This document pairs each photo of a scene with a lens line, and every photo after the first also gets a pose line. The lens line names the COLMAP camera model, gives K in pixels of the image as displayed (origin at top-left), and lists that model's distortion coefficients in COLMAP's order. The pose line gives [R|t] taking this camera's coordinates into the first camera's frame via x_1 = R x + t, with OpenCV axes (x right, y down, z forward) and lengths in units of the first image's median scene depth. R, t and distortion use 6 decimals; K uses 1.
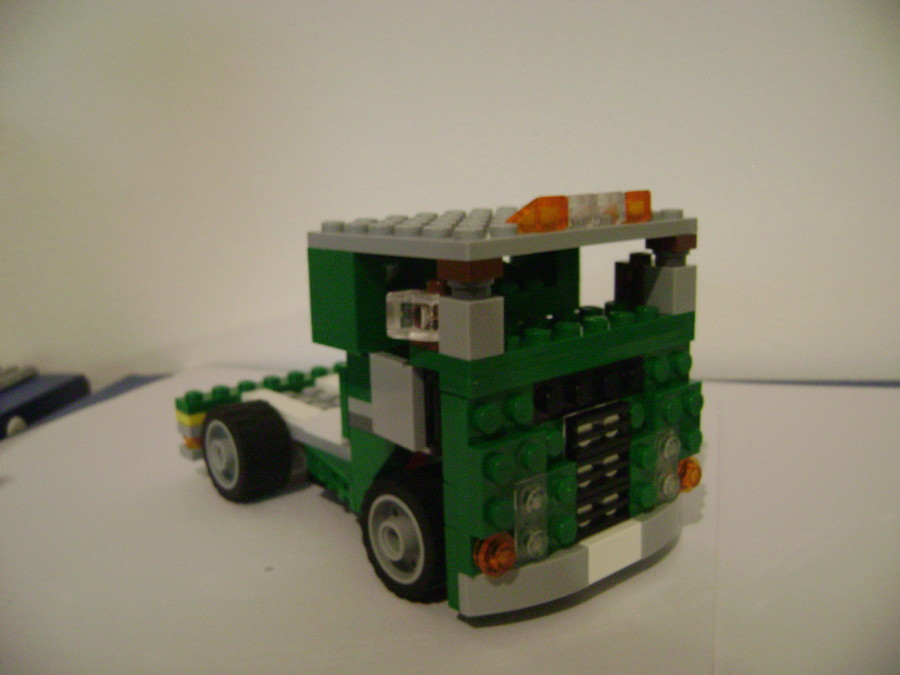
lens RADIAL K [[902.6, 0, 450.0], [0, 902.6, 337.5], [0, 0, 1]] dist [-0.060649, -0.000464]
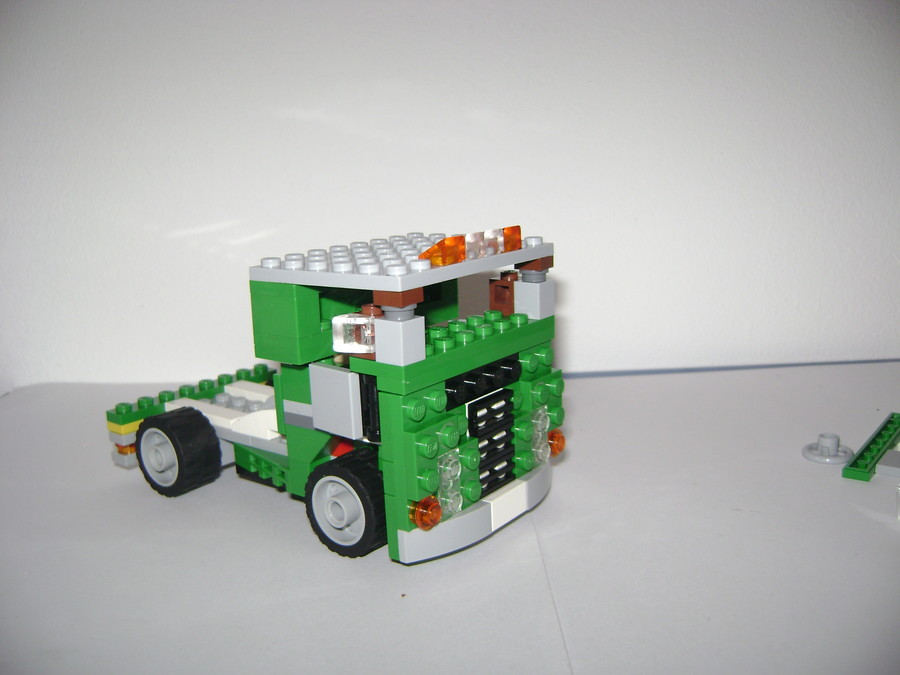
lens RADIAL K [[931.2, 0, 450.0], [0, 931.2, 337.5], [0, 0, 1]] dist [-0.234061, -0.004252]
pose [[0.977290, -0.052704, 0.205247, -0.158695], [0.050706, 0.998601, 0.014985, -0.027787], [-0.205750, -0.004237, 0.978595, -0.284643]]
